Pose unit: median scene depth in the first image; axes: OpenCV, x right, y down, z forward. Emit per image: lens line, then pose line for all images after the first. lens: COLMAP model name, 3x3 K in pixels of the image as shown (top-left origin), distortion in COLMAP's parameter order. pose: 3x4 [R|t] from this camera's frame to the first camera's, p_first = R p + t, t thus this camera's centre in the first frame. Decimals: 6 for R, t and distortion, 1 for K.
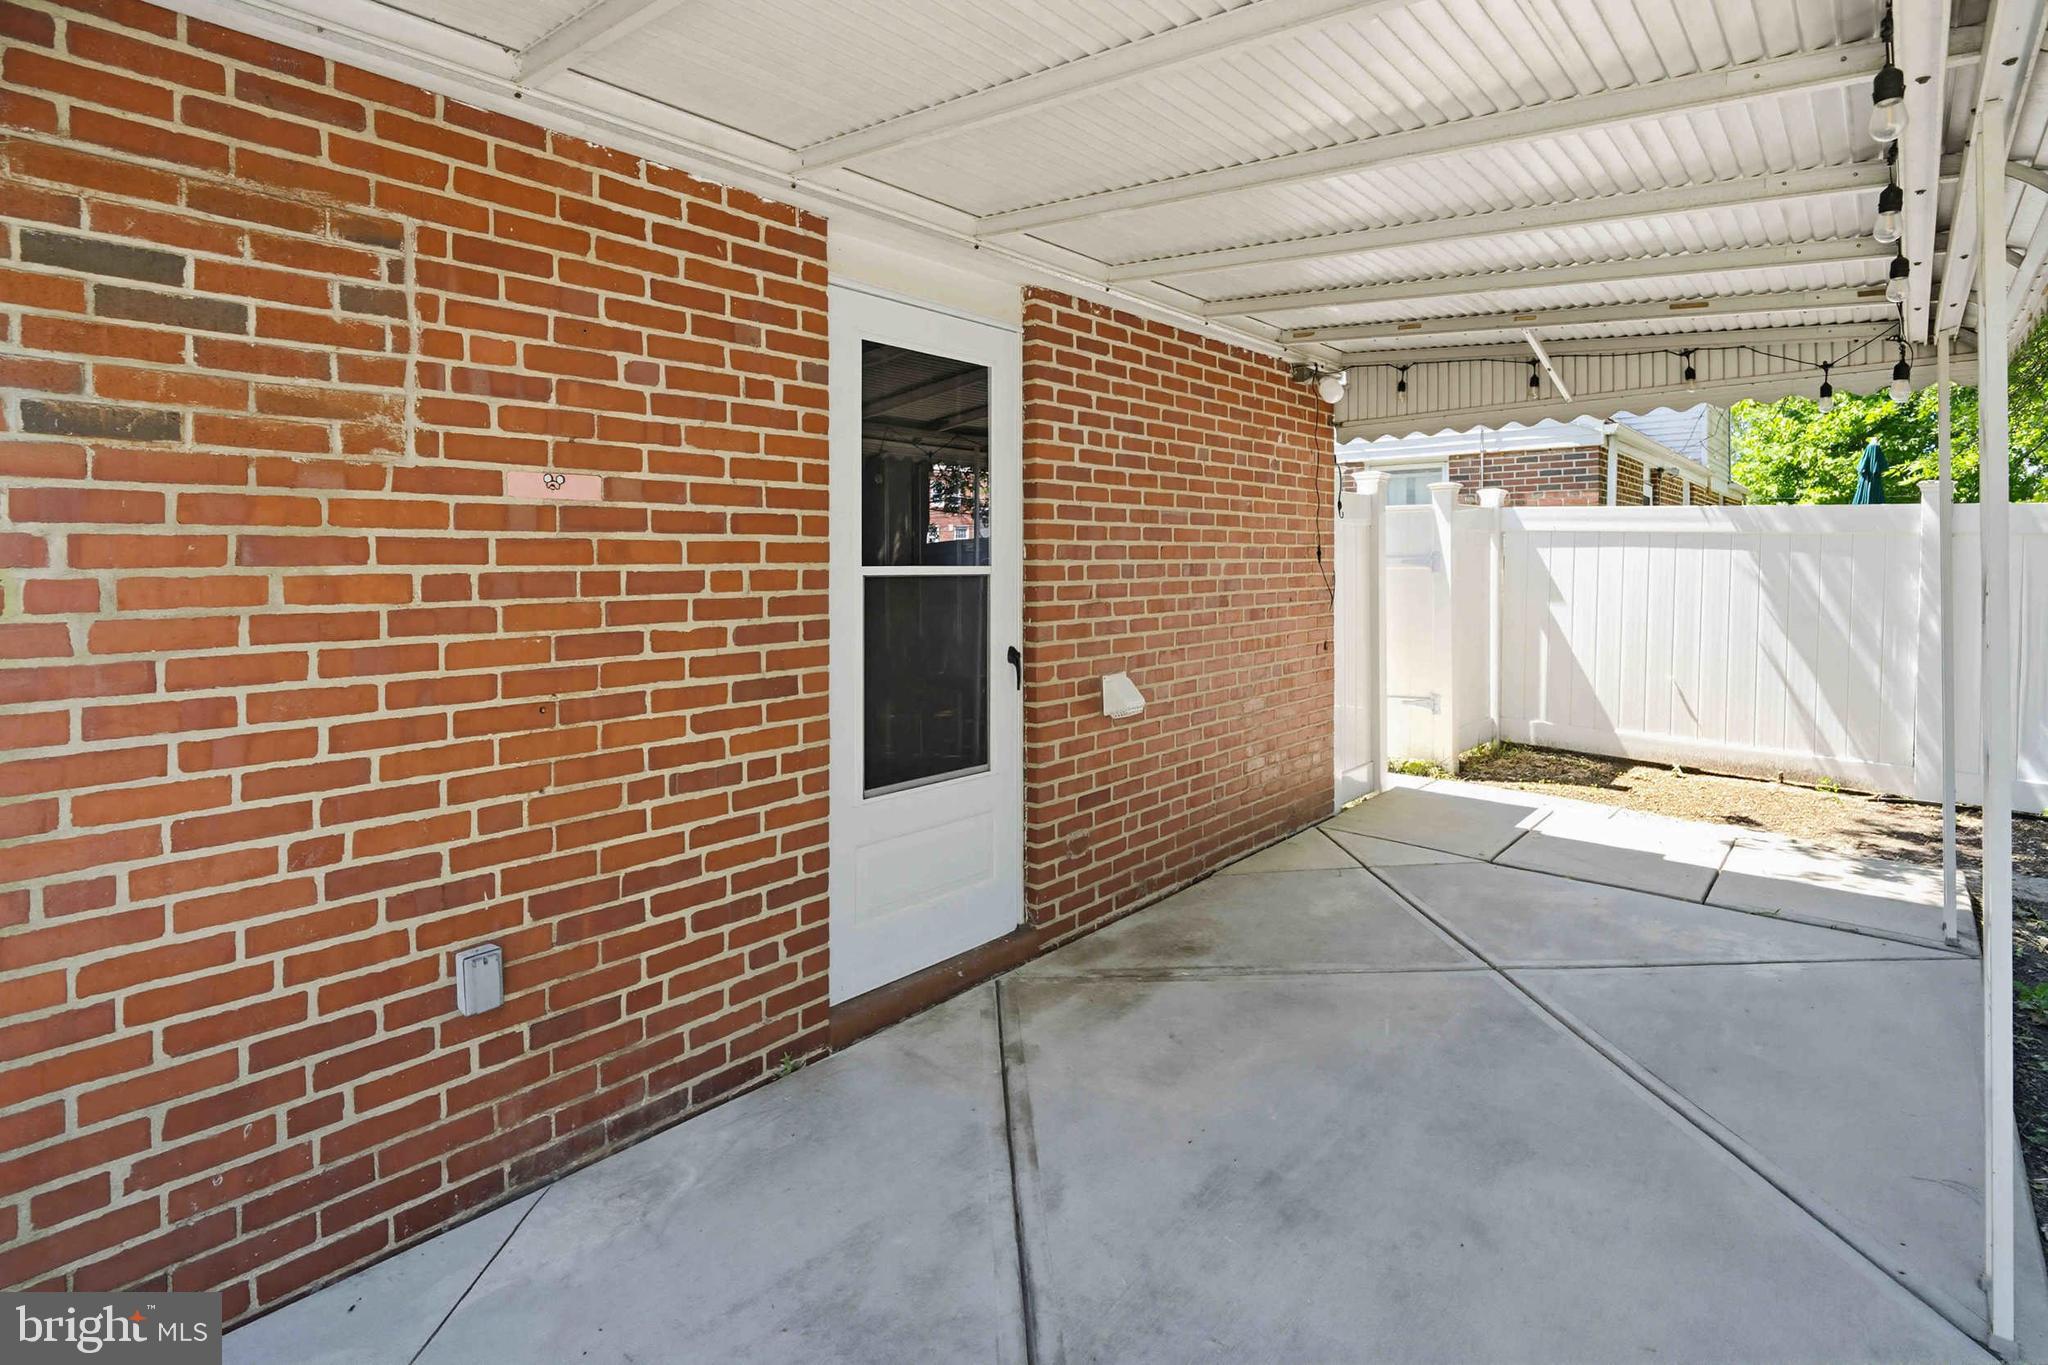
lens RADIAL K [[982.9, 0, 1040.8], [0, 982.9, 563.8], [0, 0, 1]] dist [-0.002169, -0.001657]
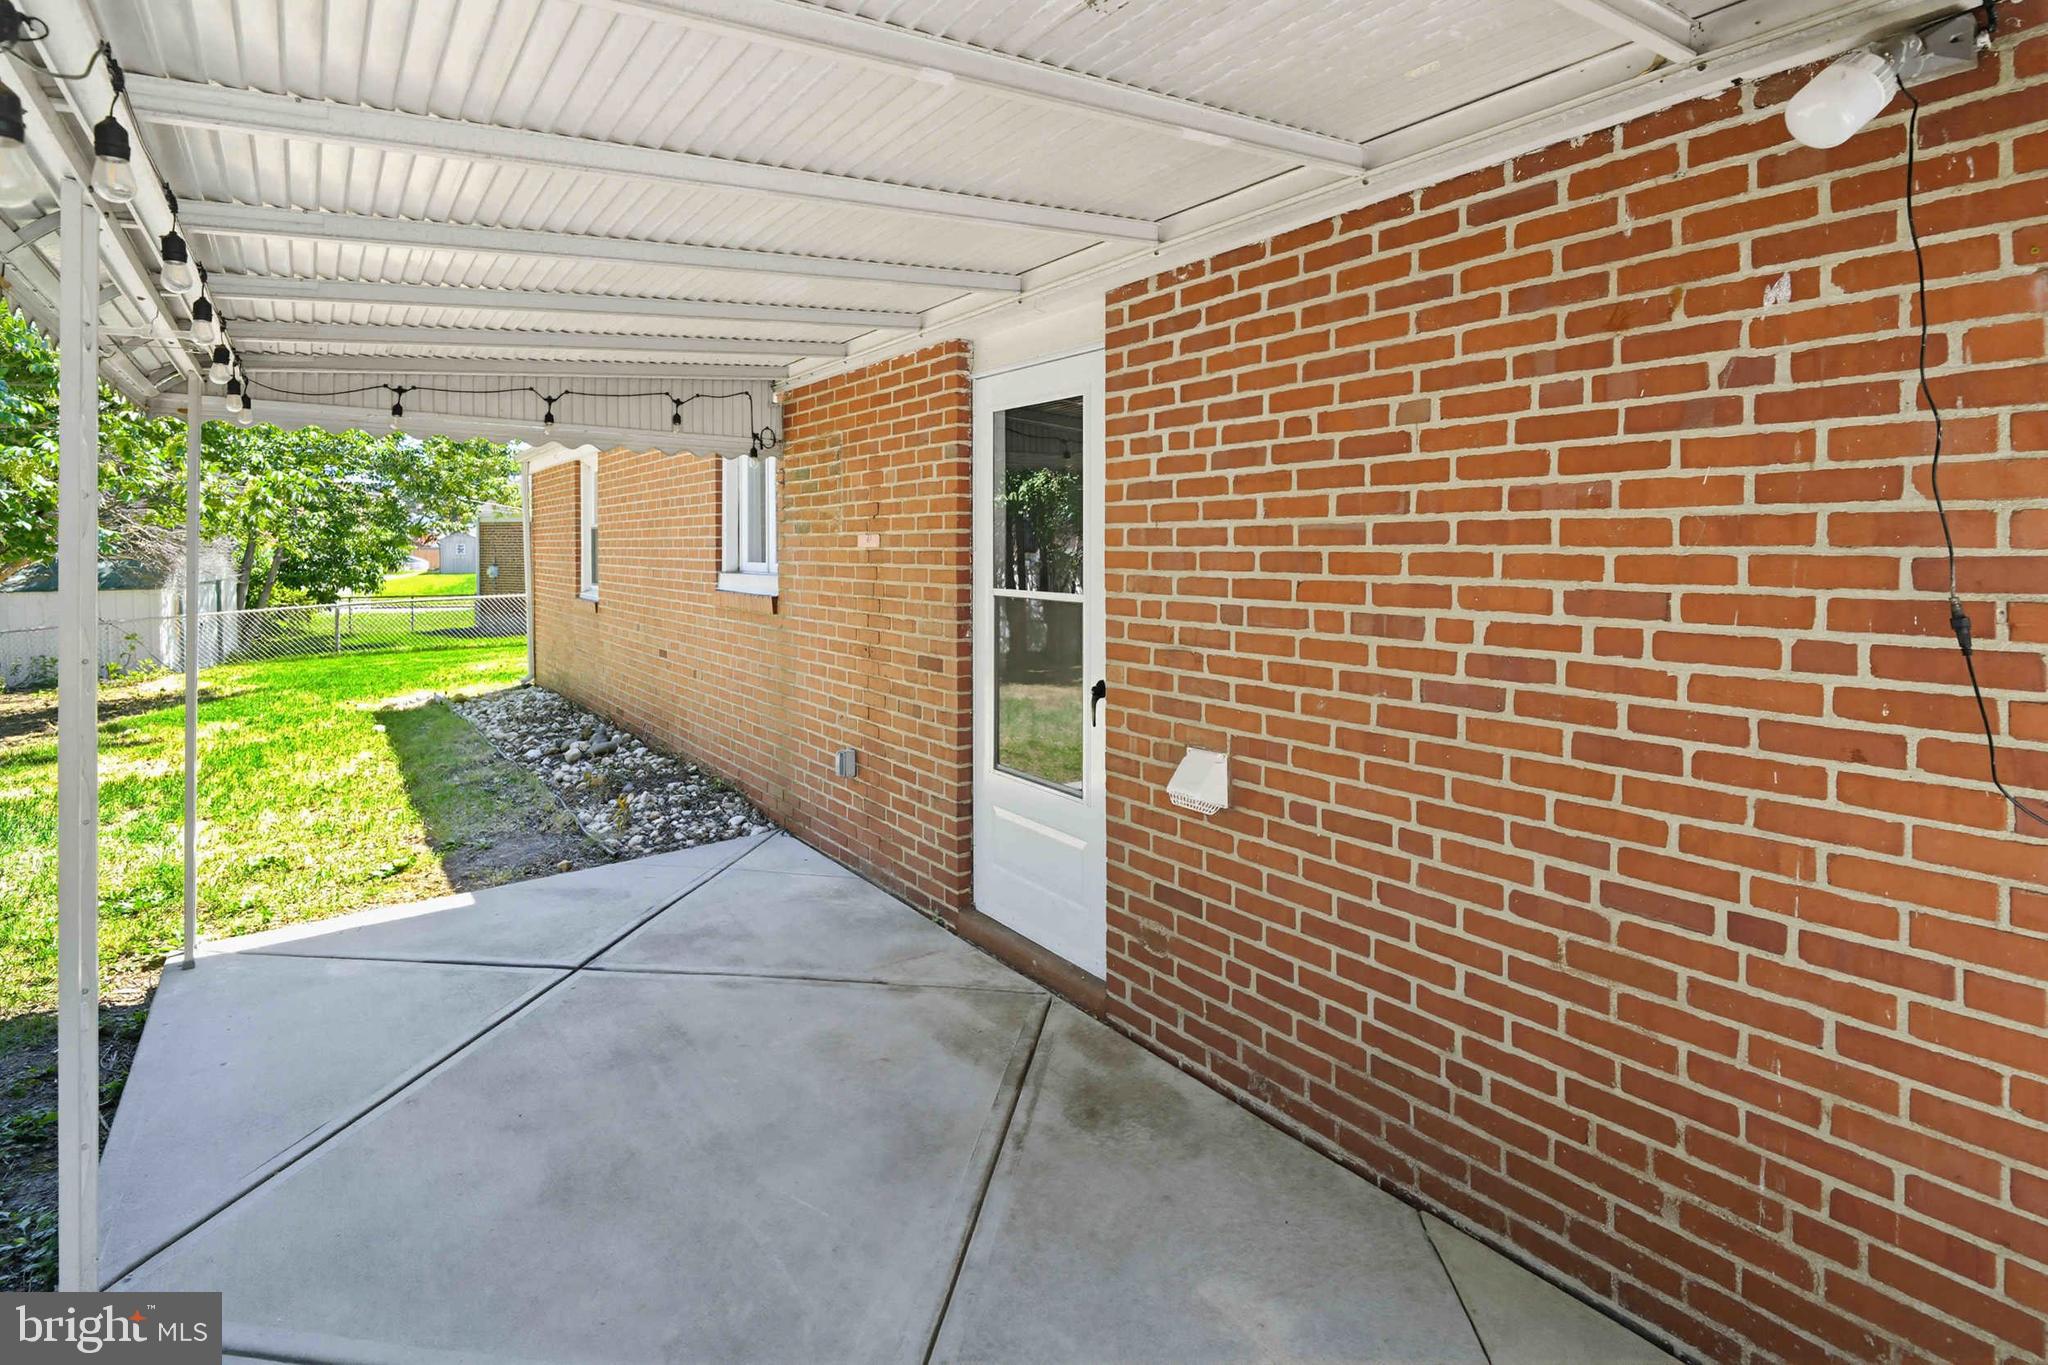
lens RADIAL K [[991.2, 0, 1034.7], [0, 991.2, 546.3], [0, 0, 1]] dist [-0.000814, -0.001947]
pose [[-0.218332, 0.006691, -0.975852, 0.906753], [0.000291, 0.999977, 0.006791, -0.051704], [0.975875, 0.001199, -0.218329, 1.128742]]
